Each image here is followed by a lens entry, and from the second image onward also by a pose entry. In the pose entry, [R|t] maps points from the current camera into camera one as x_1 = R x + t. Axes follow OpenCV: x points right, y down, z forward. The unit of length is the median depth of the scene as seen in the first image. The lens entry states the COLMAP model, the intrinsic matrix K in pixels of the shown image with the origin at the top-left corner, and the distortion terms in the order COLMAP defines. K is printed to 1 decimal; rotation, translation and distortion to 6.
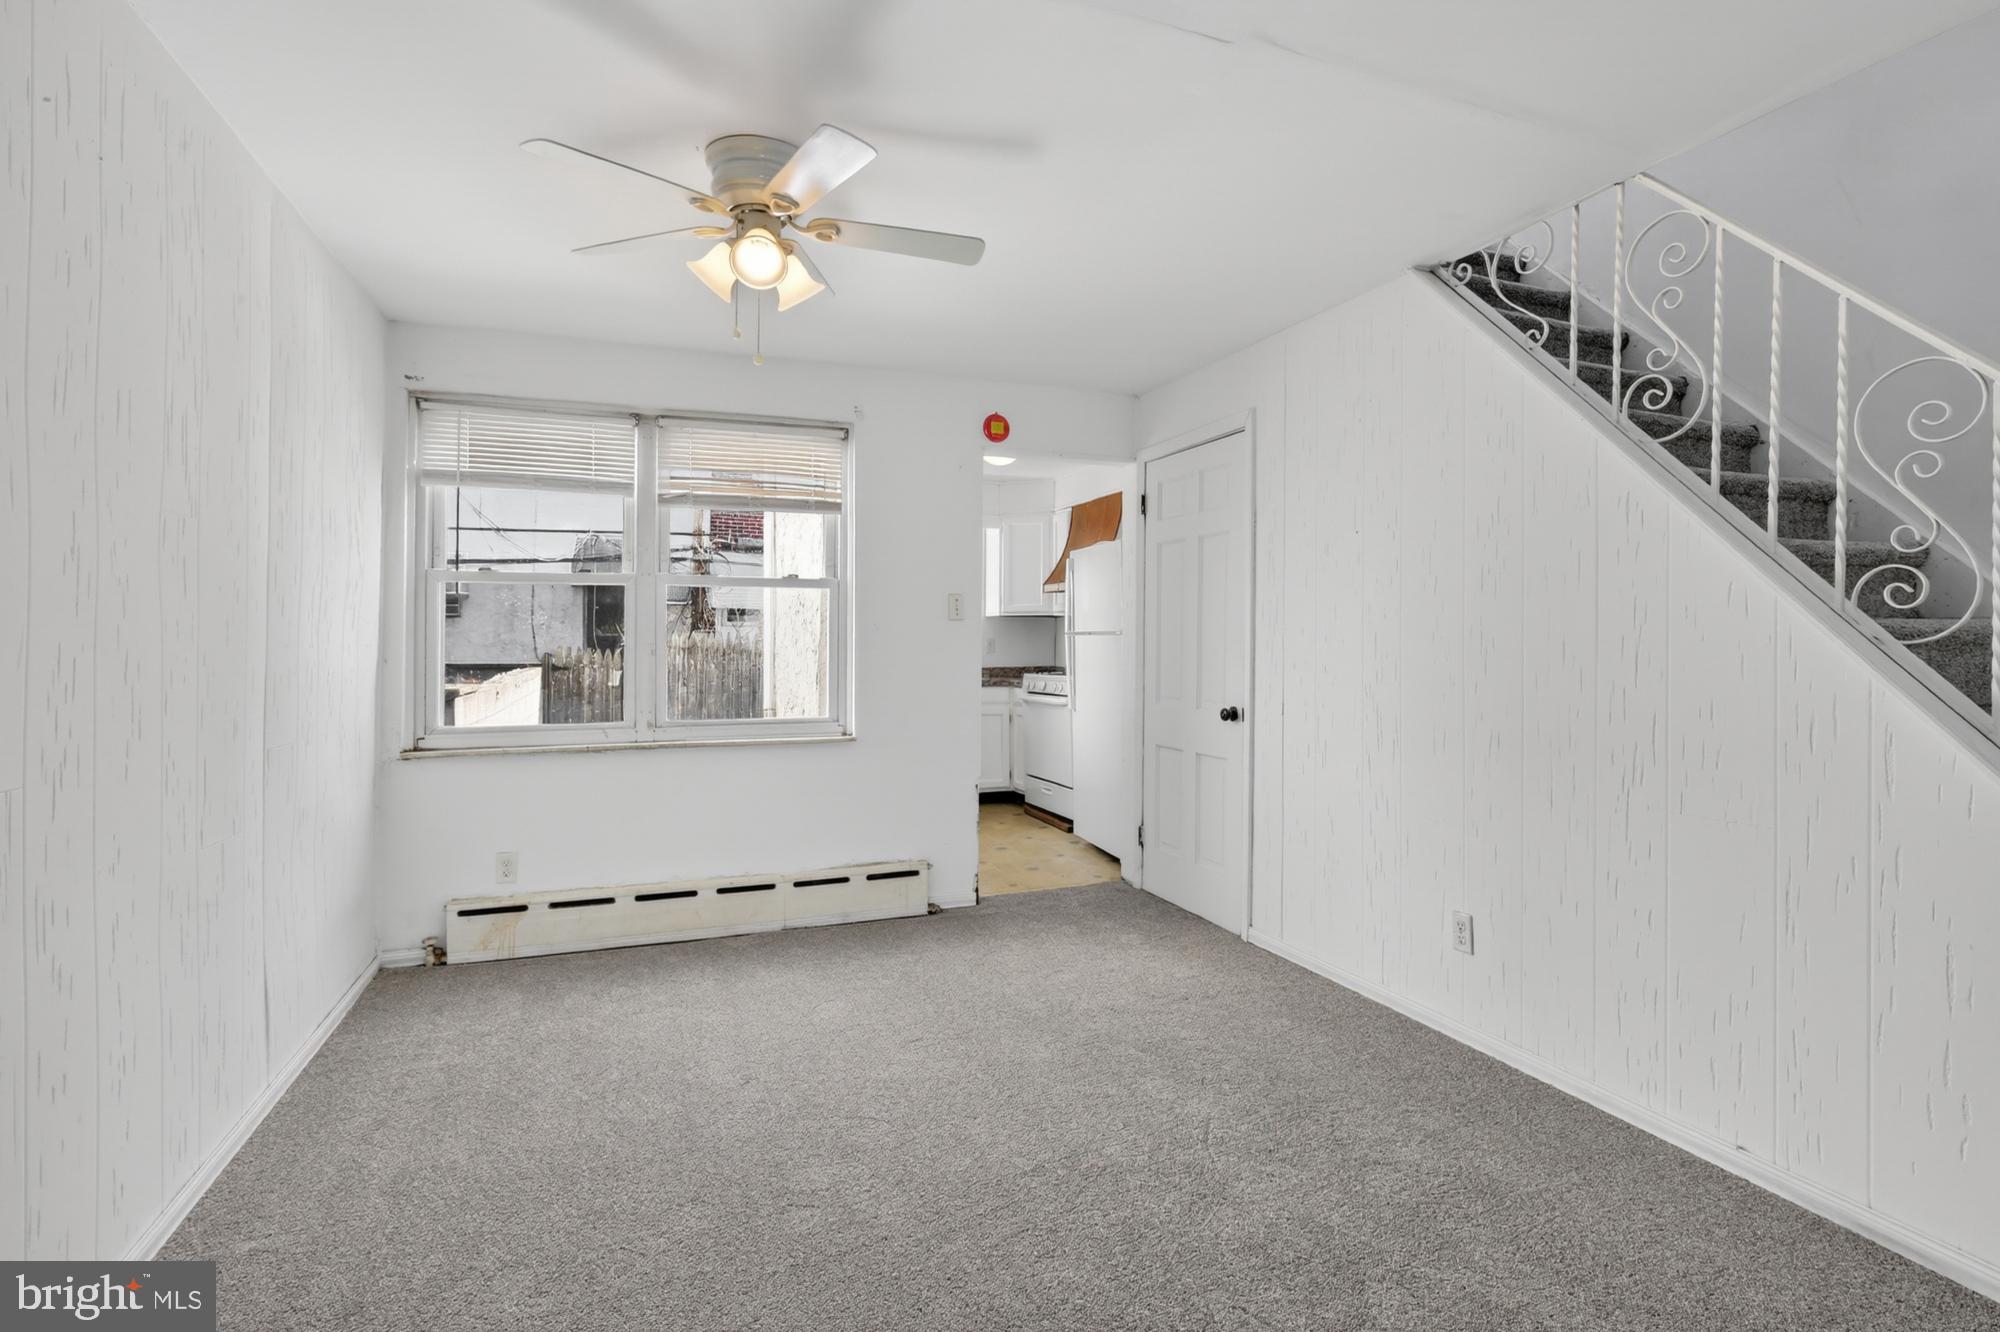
lens RADIAL K [[945.8, 0, 1013.4], [0, 945.8, 653.0], [0, 0, 1]] dist [-0.016318, 0.001319]
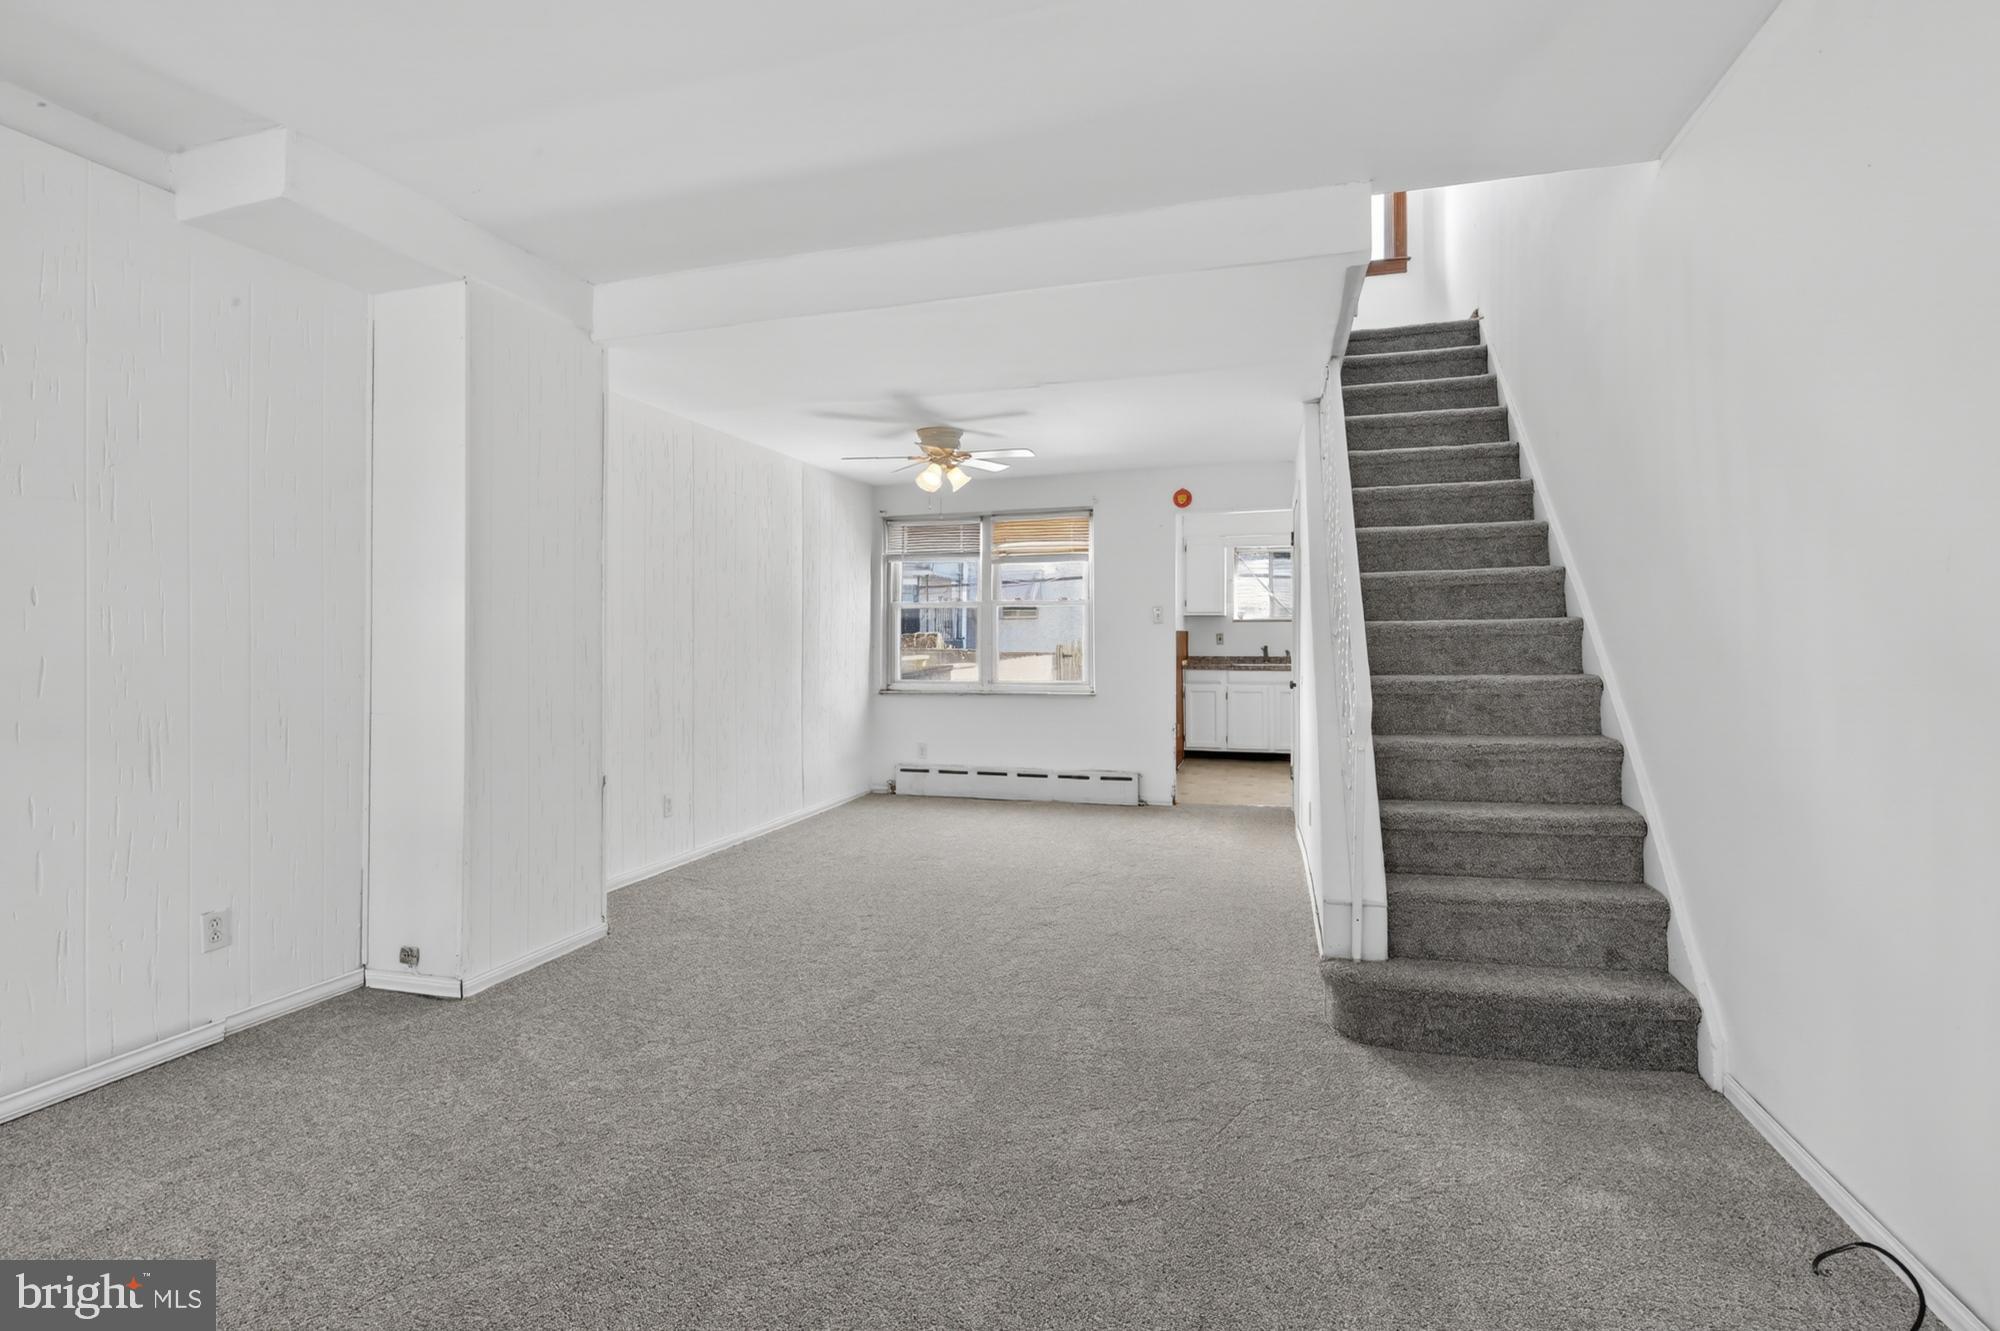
lens RADIAL K [[925.1, 0, 973.6], [0, 925.1, 658.2], [0, 0, 1]] dist [0.000302, 0.000230]
pose [[0.780034, 0.010314, -0.625652, 0.738875], [-0.002208, 0.999903, 0.013731, 0.004036], [0.625733, -0.009329, 0.779982, -0.442999]]
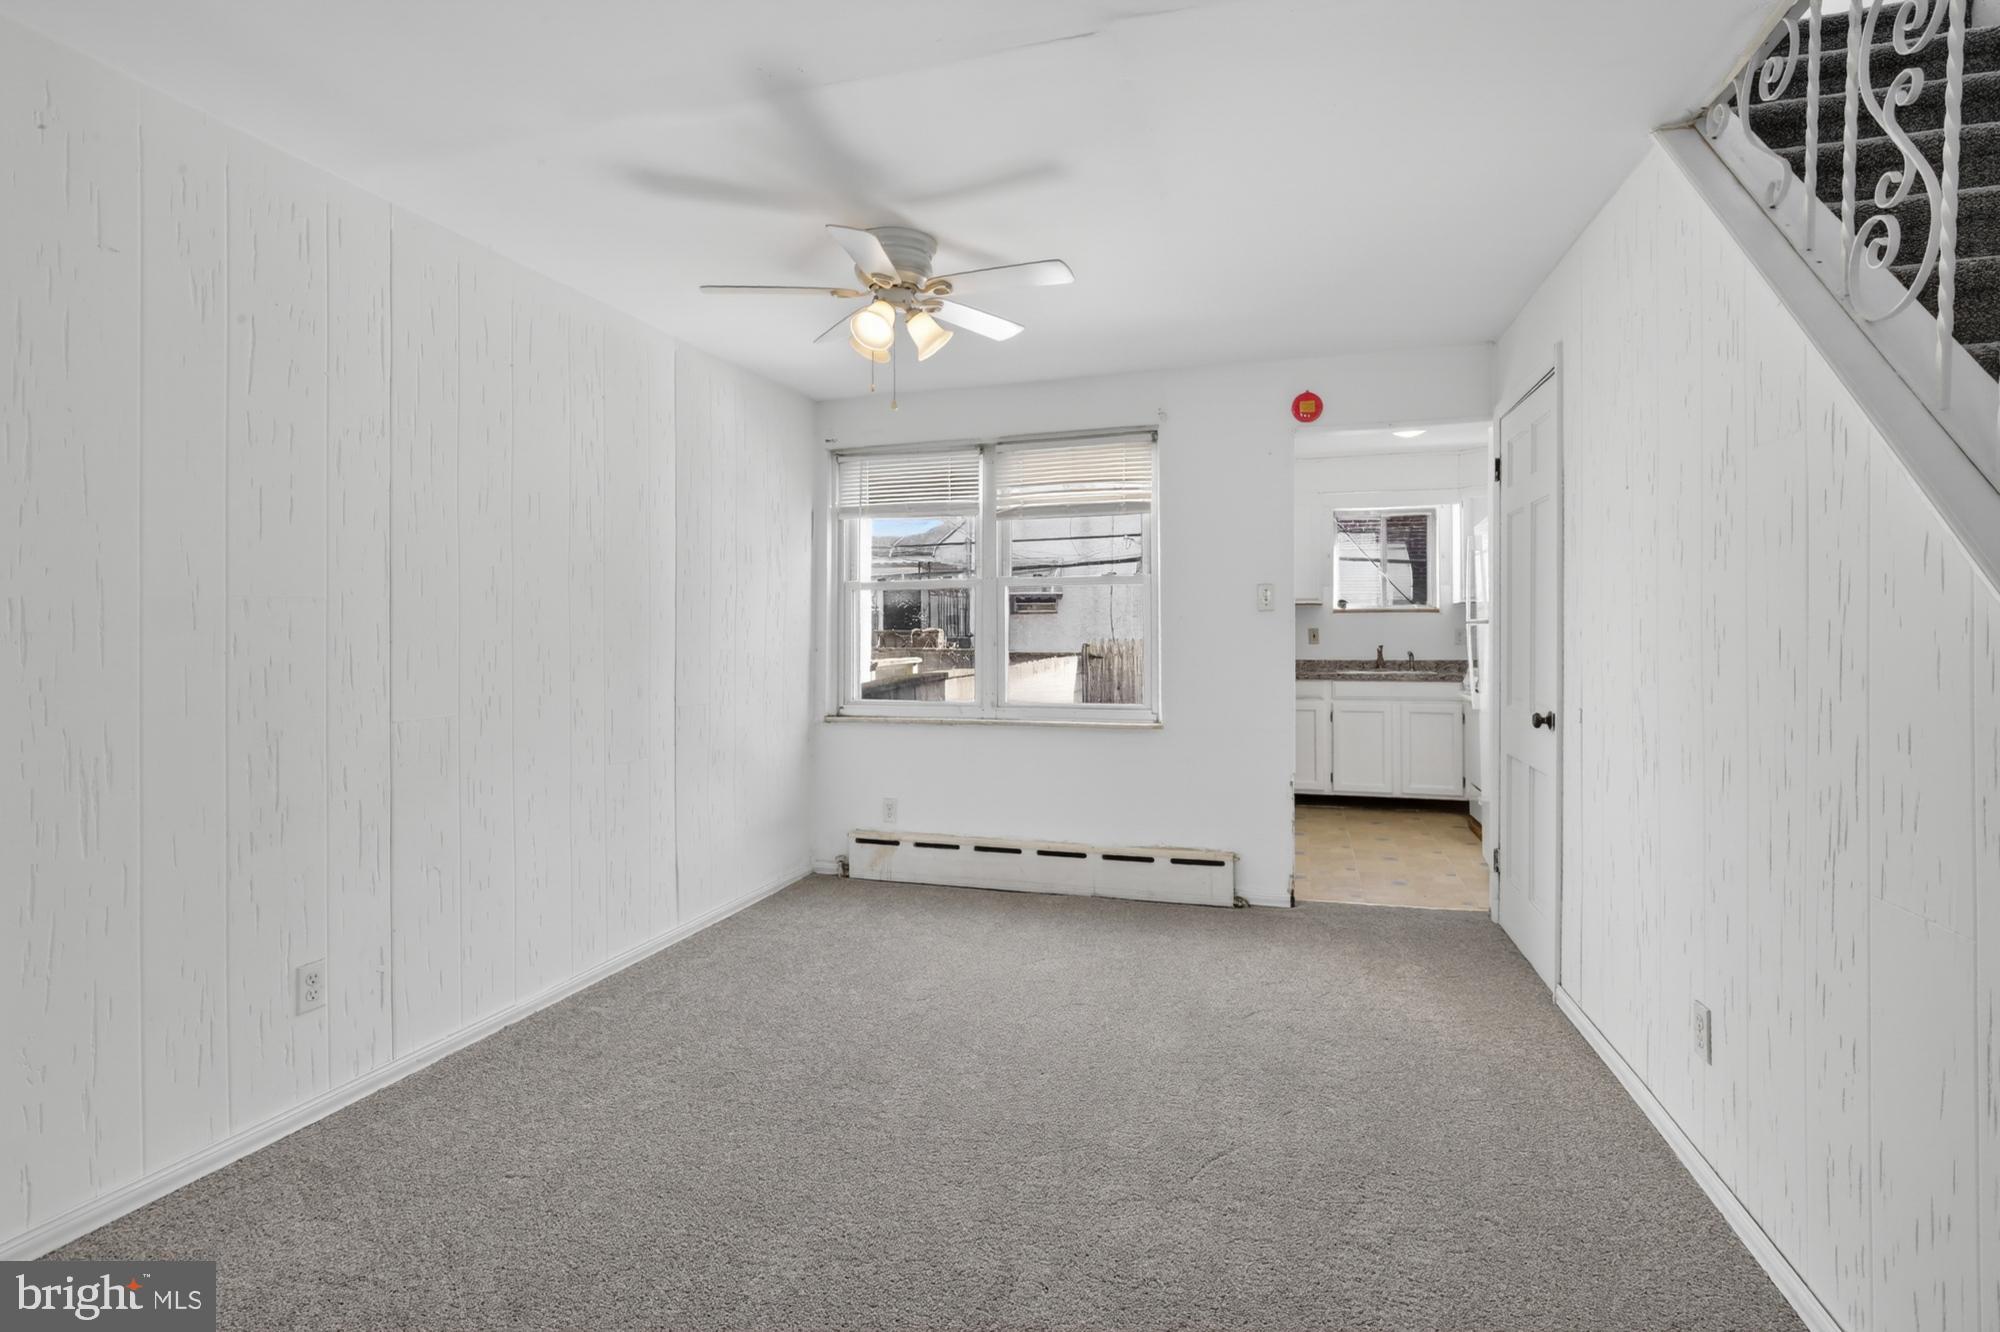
lens RADIAL K [[942.6, 0, 993.5], [0, 942.6, 646.5], [0, 0, 1]] dist [-0.014181, 0.000598]
pose [[0.783553, 0.003131, -0.621316, 0.356927], [-0.000983, 0.999992, 0.003800, -0.001660], [0.621324, -0.002366, 0.783550, 0.072144]]
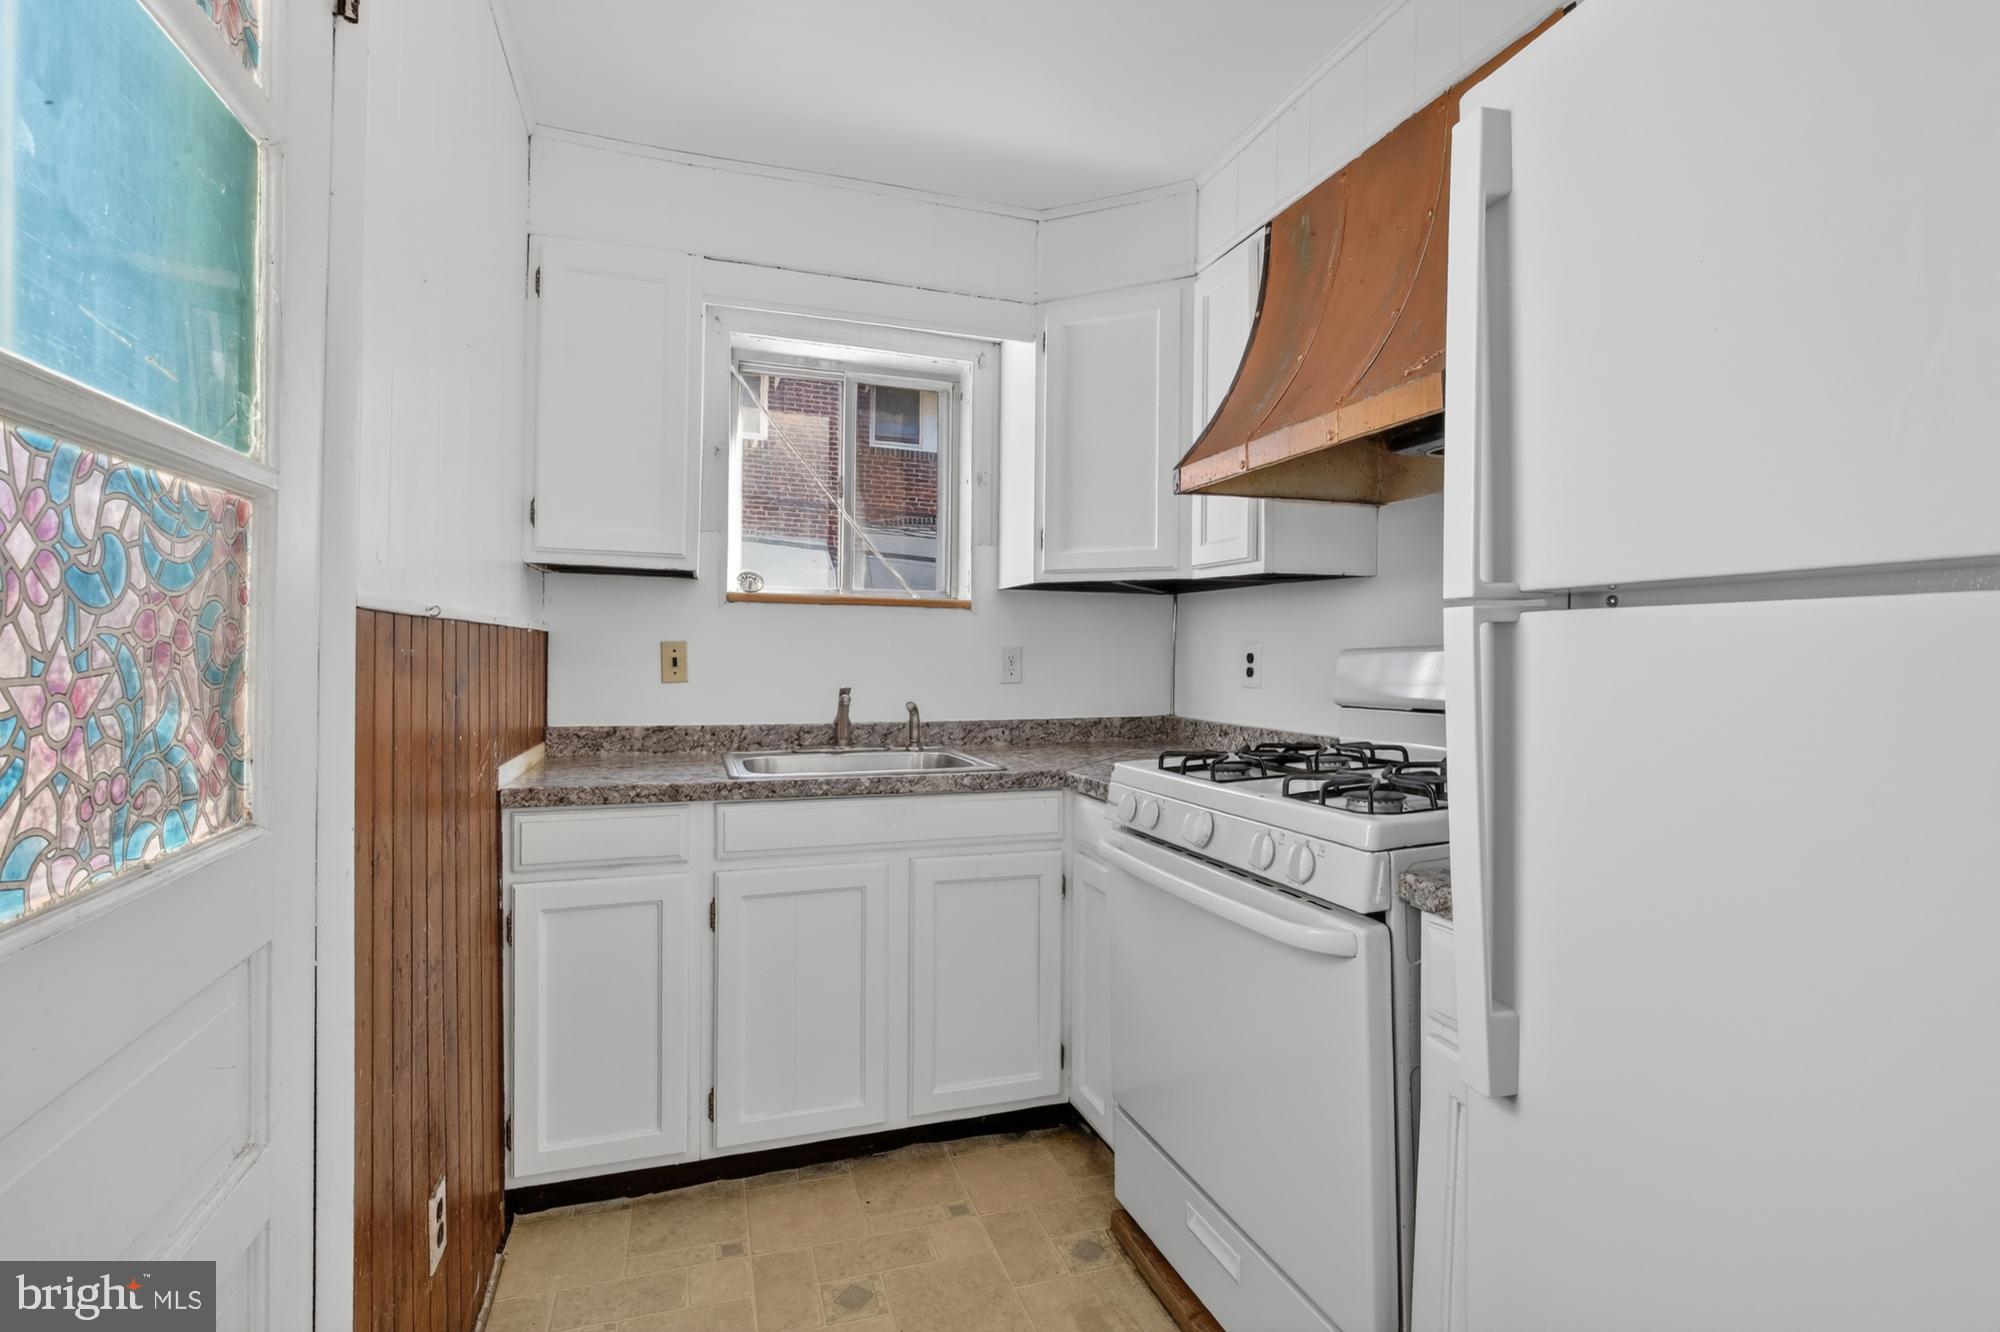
lens RADIAL K [[945.8, 0, 1013.4], [0, 945.8, 653.0], [0, 0, 1]] dist [-0.016318, 0.001319]
pose [[0.999123, 0.007407, -0.041215, -0.014584], [-0.008316, 0.999725, -0.021946, -0.007586], [0.041042, 0.022269, 0.998909, 1.212101]]
